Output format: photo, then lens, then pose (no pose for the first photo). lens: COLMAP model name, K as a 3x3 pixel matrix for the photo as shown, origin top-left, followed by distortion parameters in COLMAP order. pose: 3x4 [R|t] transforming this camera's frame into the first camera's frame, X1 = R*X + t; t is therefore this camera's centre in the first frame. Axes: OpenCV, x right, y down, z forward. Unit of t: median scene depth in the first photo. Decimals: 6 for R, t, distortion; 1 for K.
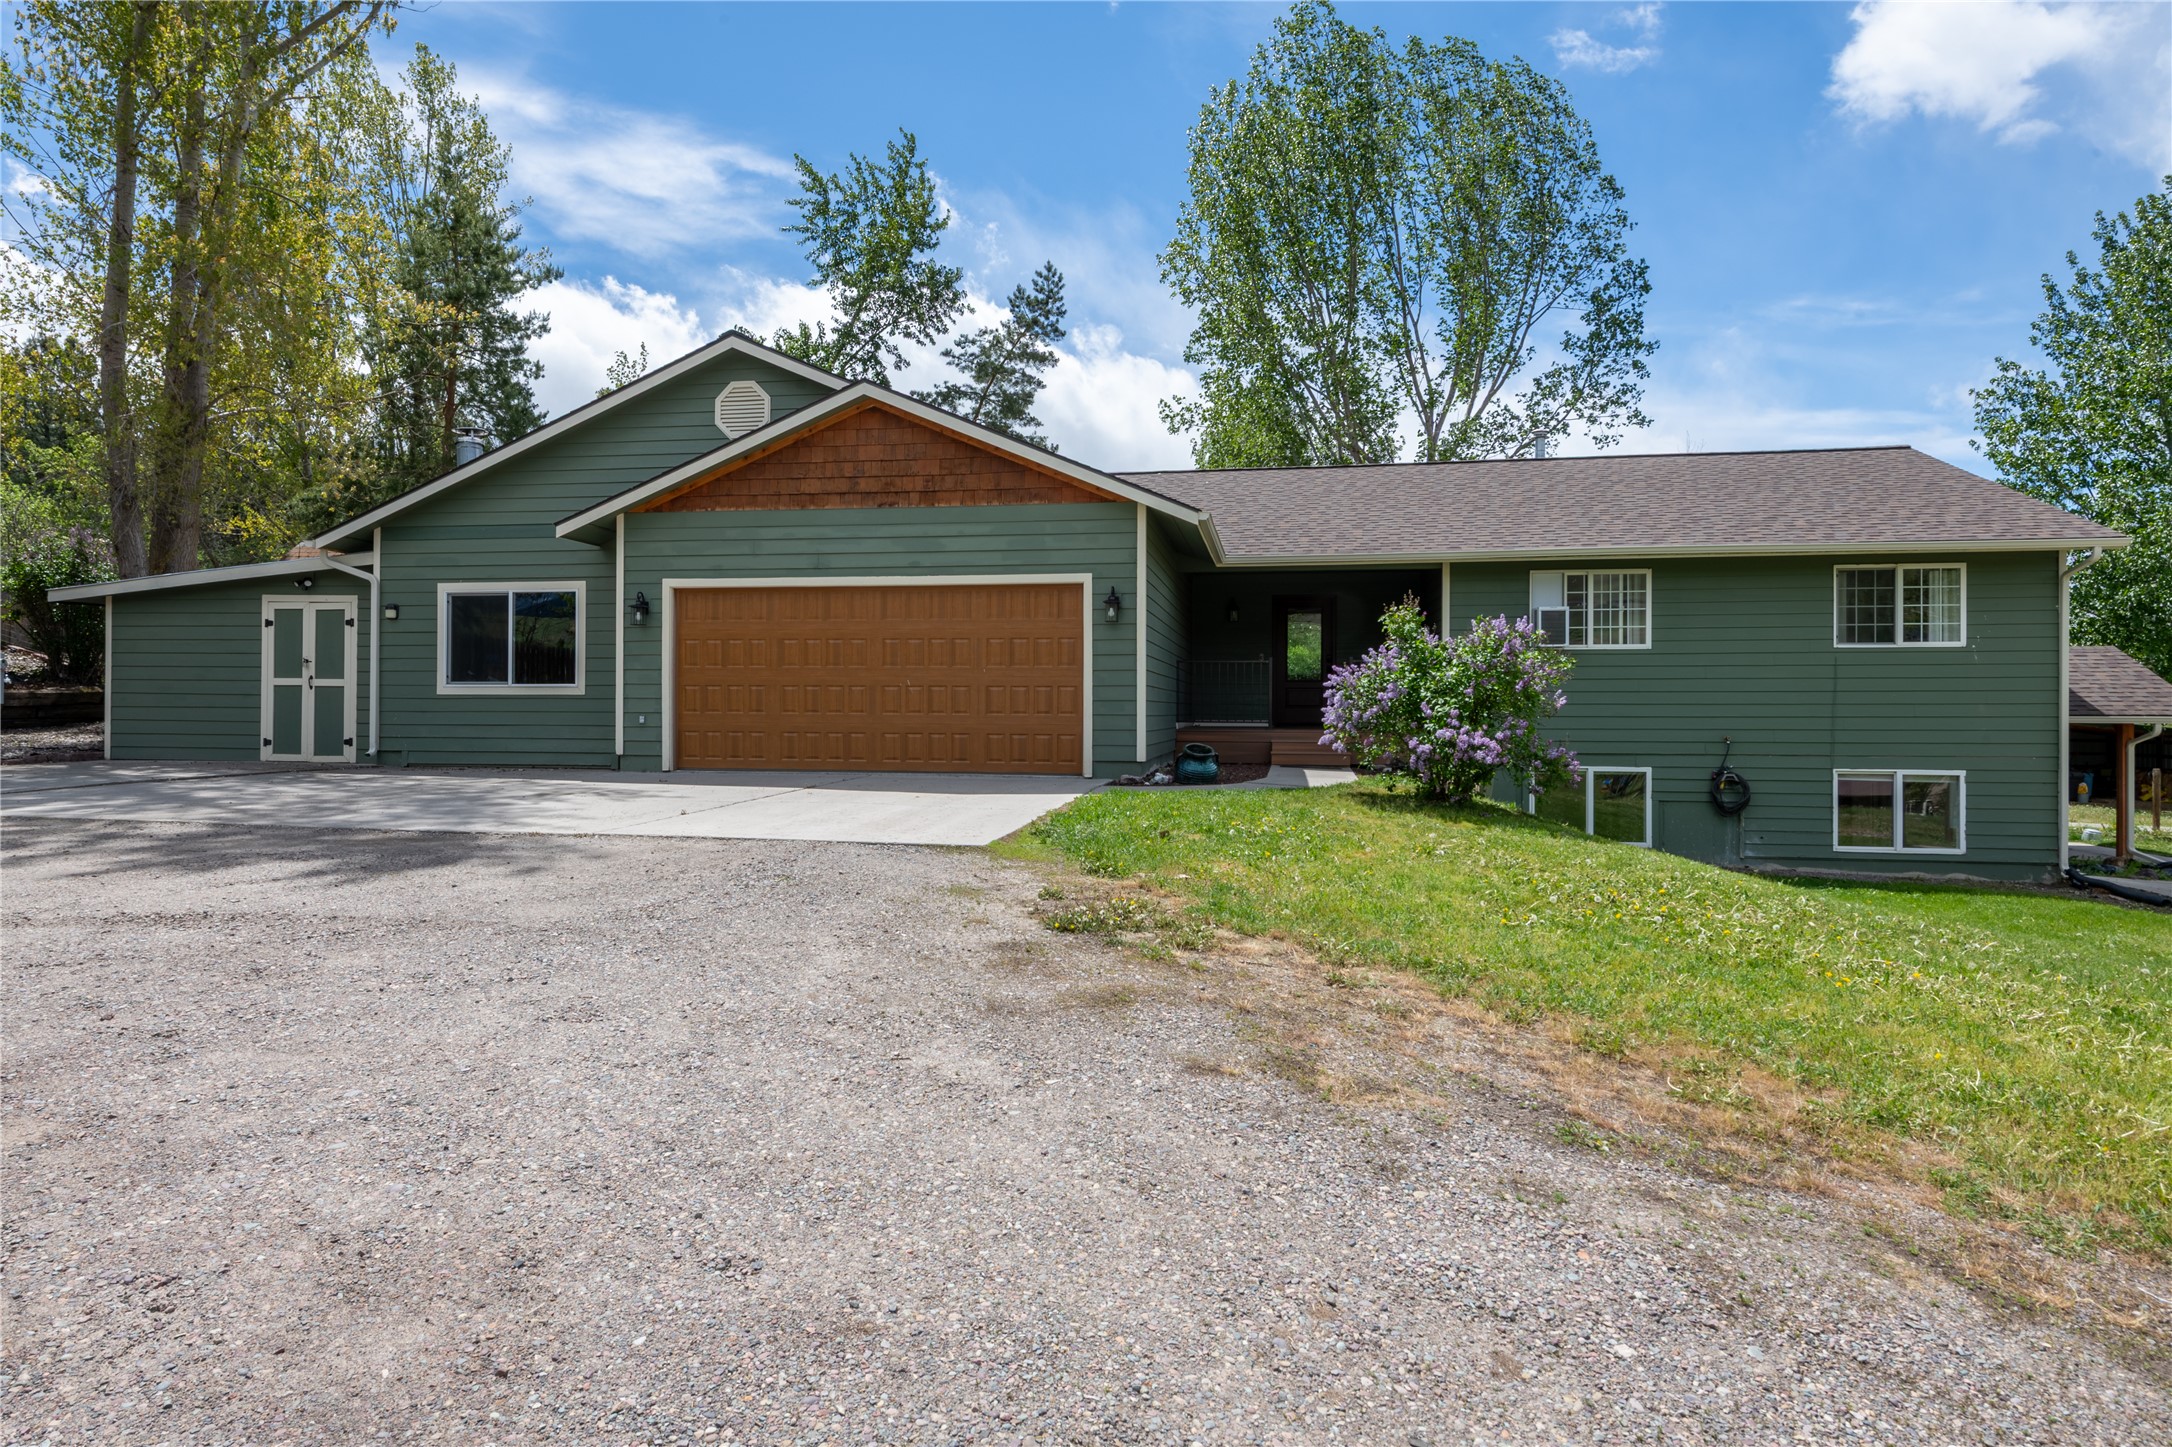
lens RADIAL K [[1235.3, 0, 1089.9], [0, 1235.3, 705.6], [0, 0, 1]] dist [0.008040, -0.000941]
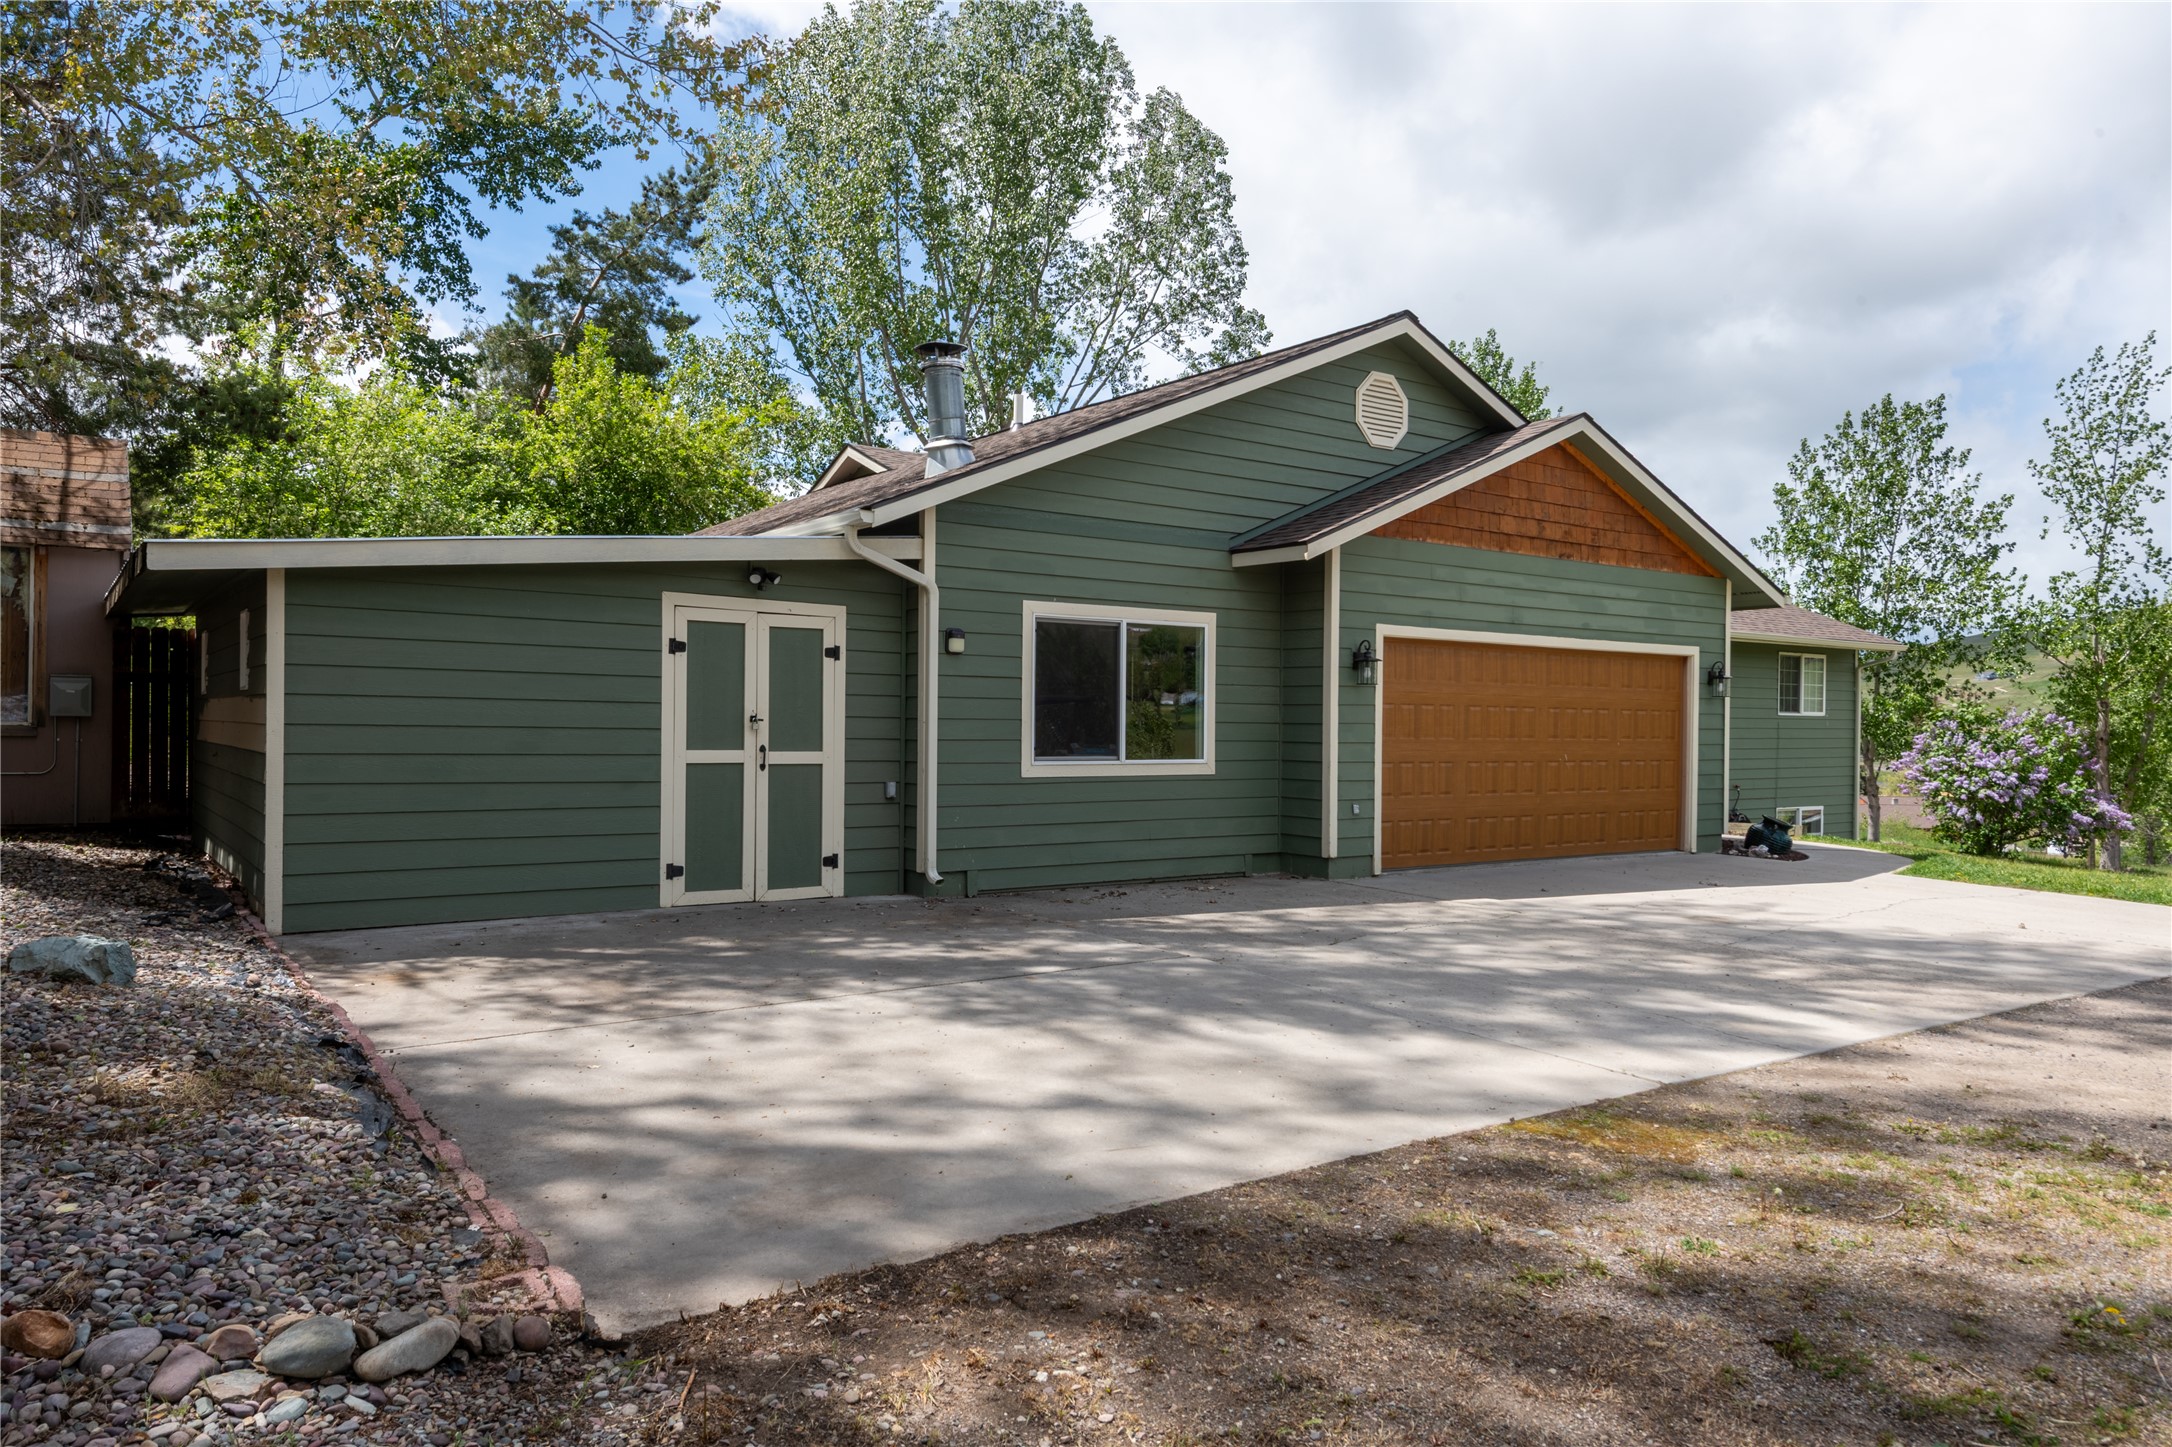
lens RADIAL K [[1454.1, 0, 1086.0], [0, 1454.1, 723.5], [0, 0, 1]] dist [0.003980, 0.000396]
pose [[0.705690, 0.003627, 0.708511, -1.025432], [-0.011199, 0.999919, 0.006036, -0.041122], [-0.708432, -0.012194, 0.705674, 0.457590]]
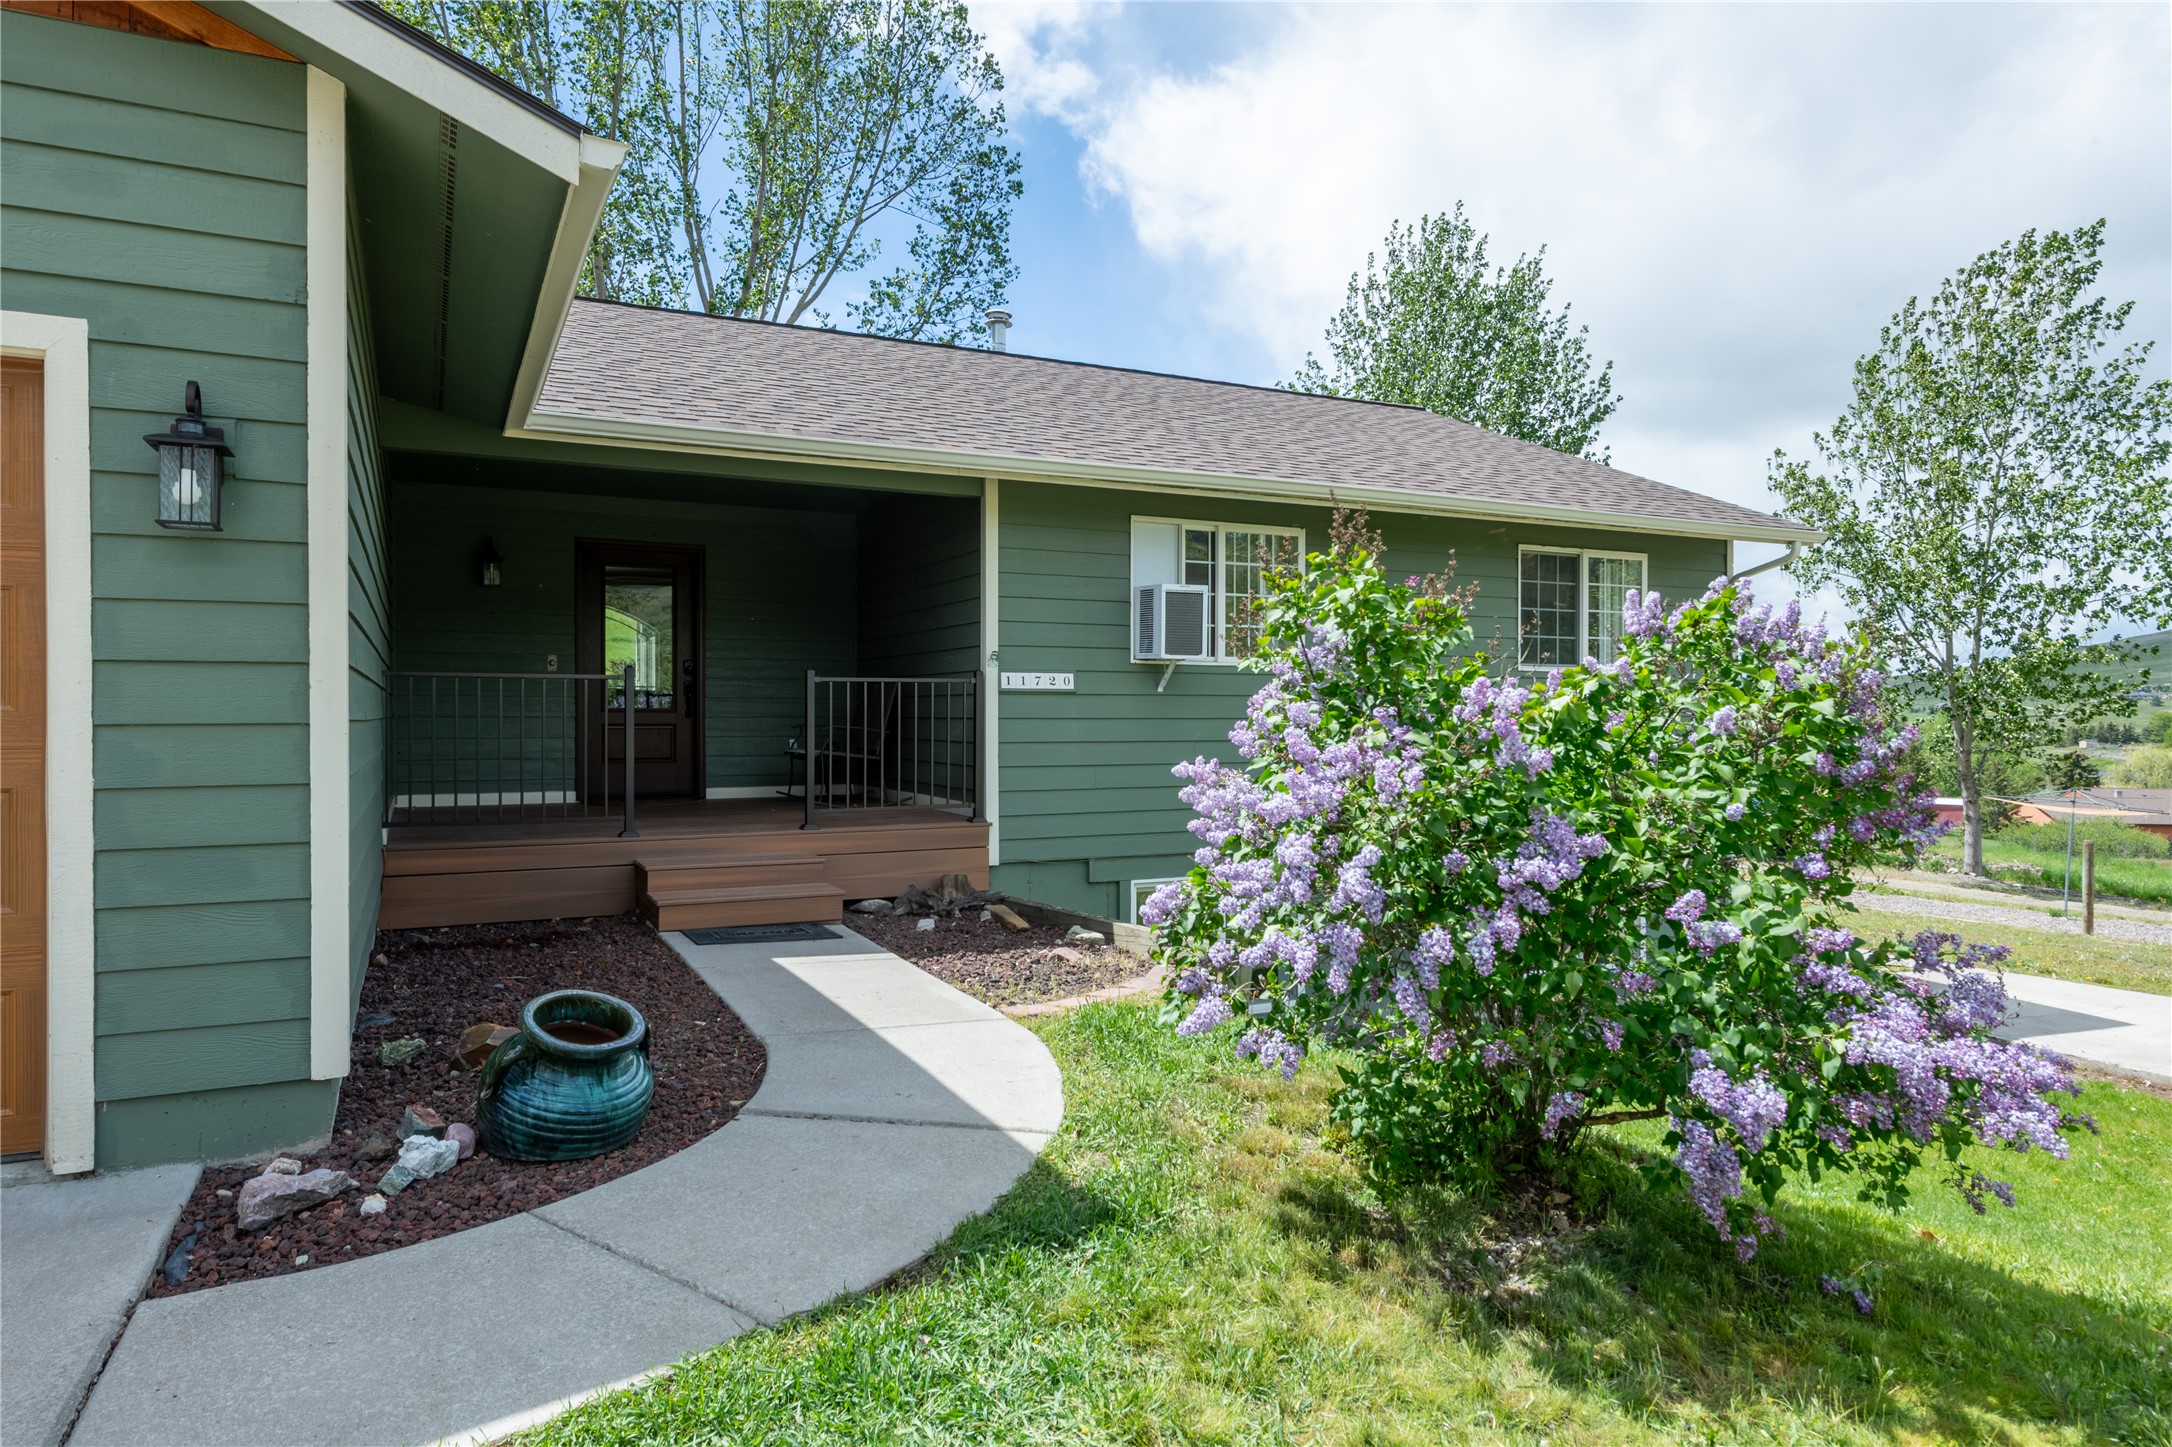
lens RADIAL K [[1369.3, 0, 1086.0], [0, 1369.3, 723.5], [0, 0, 1]] dist [0.014708, -0.001604]
pose [[0.827172, -0.002678, 0.561942, 0.009468], [-0.003043, 0.999953, 0.009244, -0.027628], [-0.561940, -0.009356, 0.827125, 0.583566]]
